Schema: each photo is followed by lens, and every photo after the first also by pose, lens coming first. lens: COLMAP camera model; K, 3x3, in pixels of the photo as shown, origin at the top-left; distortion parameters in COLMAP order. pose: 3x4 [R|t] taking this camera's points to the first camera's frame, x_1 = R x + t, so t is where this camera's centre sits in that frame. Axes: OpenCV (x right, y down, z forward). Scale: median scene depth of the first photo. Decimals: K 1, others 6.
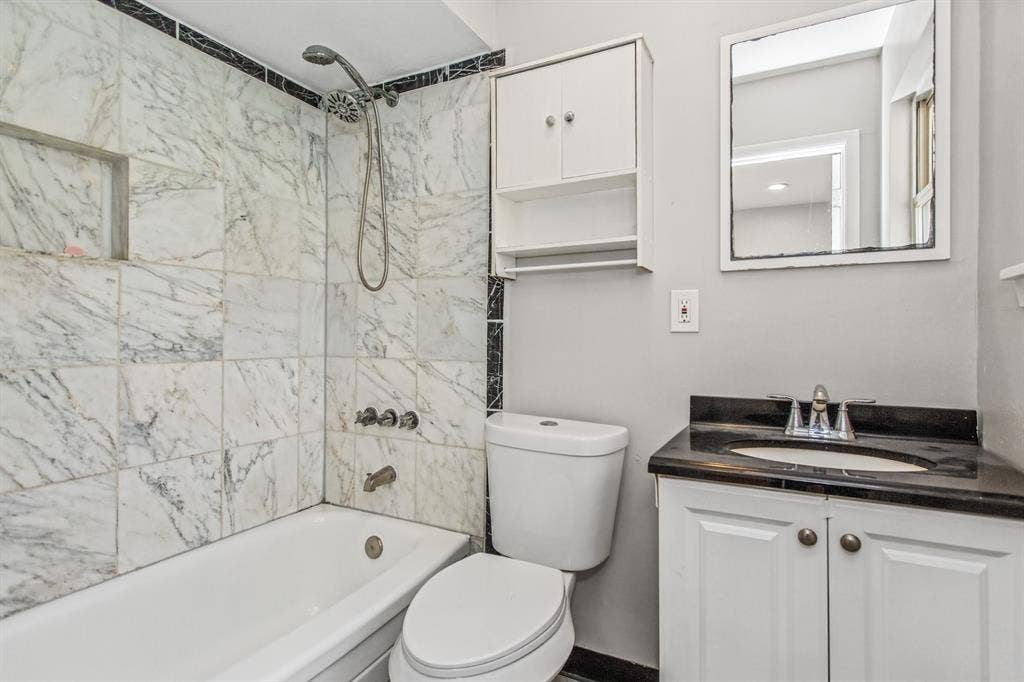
lens RADIAL K [[521.0, 0, 512.5], [0, 521.0, 337.4], [0, 0, 1]] dist [-0.004023, -0.000339]
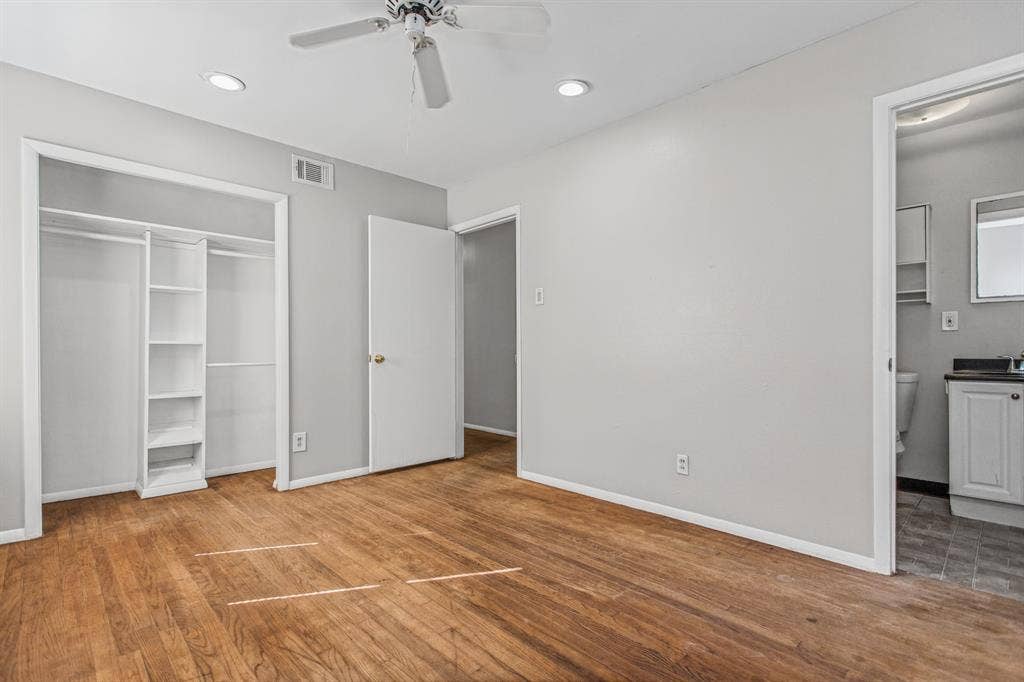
lens RADIAL K [[478.3, 0, 509.5], [0, 478.3, 340.1], [0, 0, 1]] dist [0.000706, 0.000092]
pose [[0.945577, 0.005831, -0.325346, -0.827366], [-0.007430, 0.999966, -0.003672, 0.054514], [0.325314, 0.005889, 0.945588, -1.635823]]
